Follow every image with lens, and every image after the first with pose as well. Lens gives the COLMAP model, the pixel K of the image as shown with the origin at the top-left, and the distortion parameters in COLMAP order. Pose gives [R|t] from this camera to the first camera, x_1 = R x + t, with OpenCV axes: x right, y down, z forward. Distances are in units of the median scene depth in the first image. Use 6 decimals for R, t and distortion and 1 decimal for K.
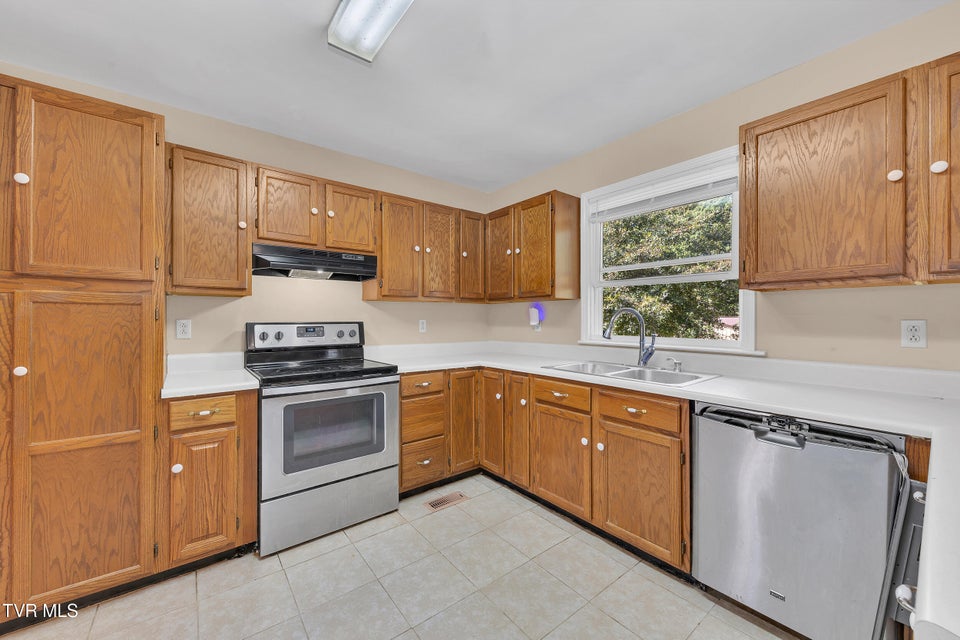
lens RADIAL K [[370.5, 0, 462.7], [0, 370.5, 318.5], [0, 0, 1]] dist [0.009653, -0.003432]
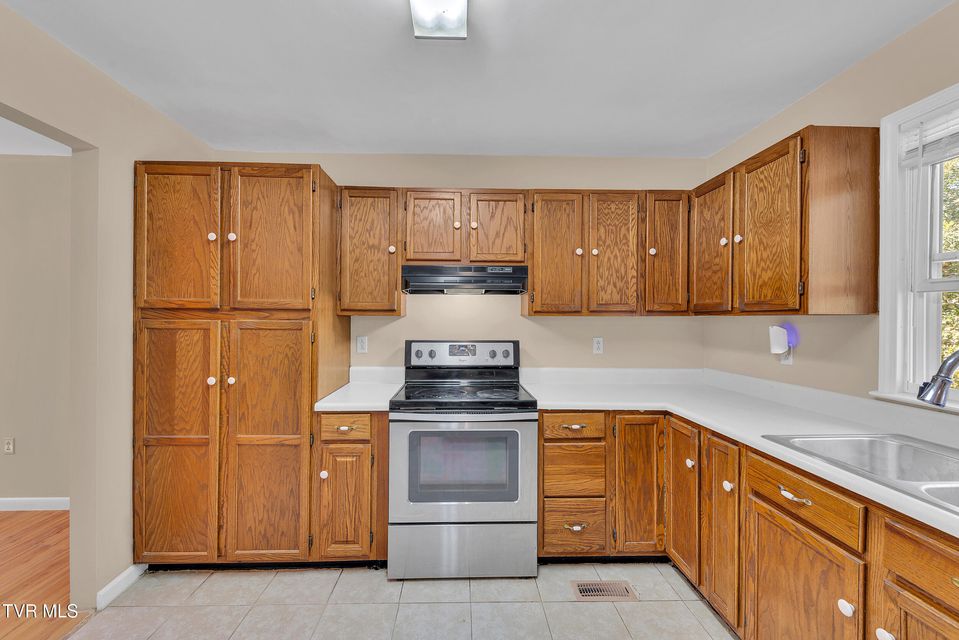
lens RADIAL K [[370.1, 0, 474.0], [0, 370.1, 317.6], [0, 0, 1]] dist [0.009653, -0.003432]
pose [[0.812336, 0.004917, -0.583168, 0.196289], [-0.002895, 0.999986, 0.004398, -0.061142], [0.583182, -0.001884, 0.812339, 0.271999]]
